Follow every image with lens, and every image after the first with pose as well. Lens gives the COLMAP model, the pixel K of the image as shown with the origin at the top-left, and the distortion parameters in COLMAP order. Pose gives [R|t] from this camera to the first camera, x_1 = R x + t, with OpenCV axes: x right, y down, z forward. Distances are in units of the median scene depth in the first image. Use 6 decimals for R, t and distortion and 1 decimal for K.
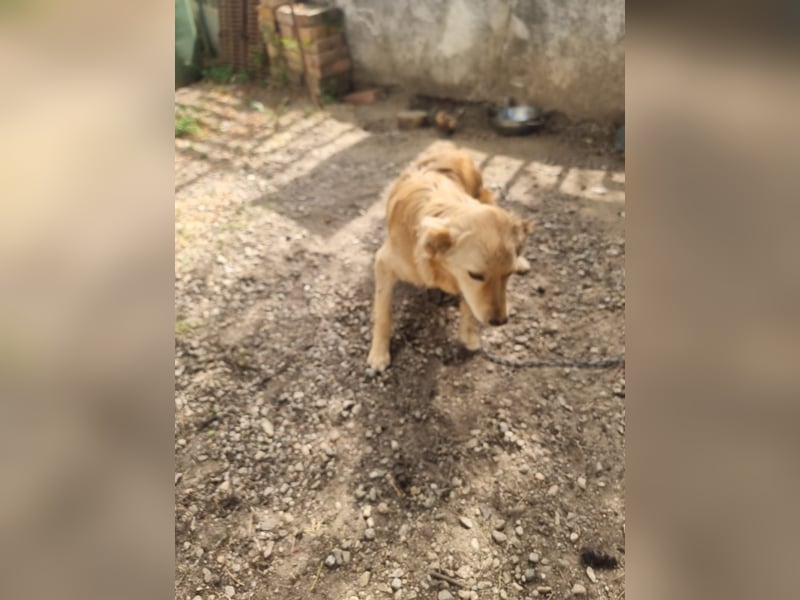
lens RADIAL K [[424.3, 0, 402.8], [0, 424.3, 310.5], [0, 0, 1]] dist [0.032893, -0.037090]
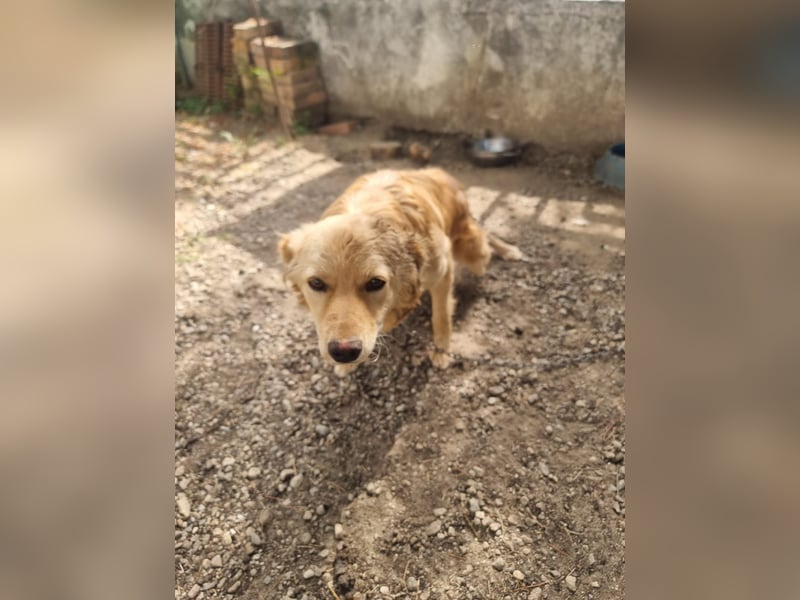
lens RADIAL K [[424.3, 0, 398.3], [0, 424.3, 306.7], [0, 0, 1]] dist [0.032893, -0.037090]
pose [[0.999787, -0.000226, 0.020614, 0.053659], [0.001894, 0.996715, -0.080970, -0.026560], [-0.020528, 0.080992, 0.996503, 0.113946]]
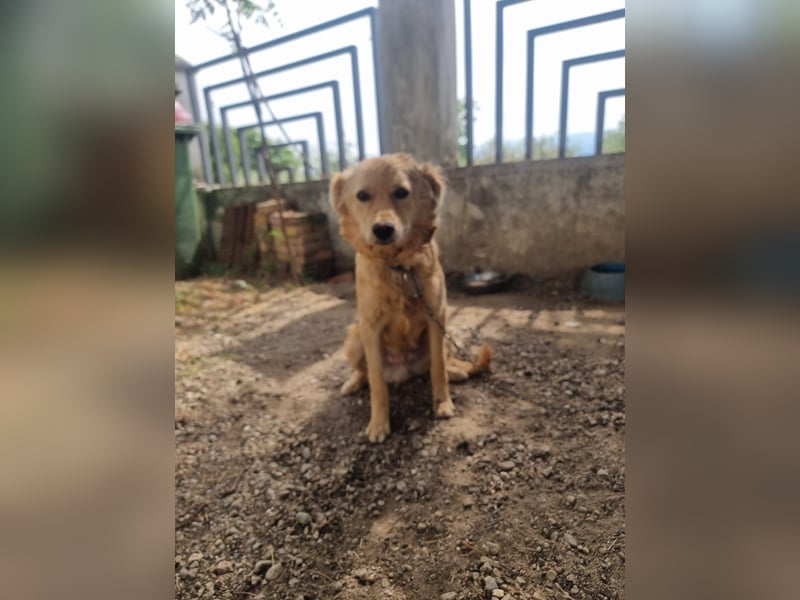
lens RADIAL K [[424.3, 0, 401.4], [0, 424.3, 306.3], [0, 0, 1]] dist [0.032893, -0.037090]
pose [[0.999014, -0.041970, 0.014468, 0.077439], [0.043942, 0.888531, -0.456707, 0.134278], [0.006313, 0.456893, 0.889499, 0.155973]]
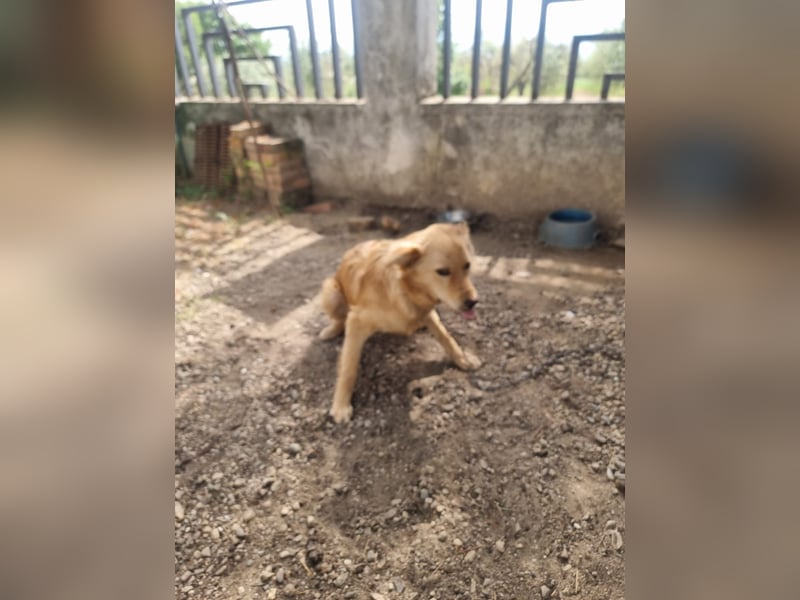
lens RADIAL K [[424.3, 0, 400.8], [0, 424.3, 300.5], [0, 0, 1]] dist [0.032893, -0.037090]
pose [[0.998000, -0.034428, 0.053024, 0.103730], [0.047003, 0.964964, -0.258139, 0.067827], [-0.042279, 0.260115, 0.964652, -0.041448]]
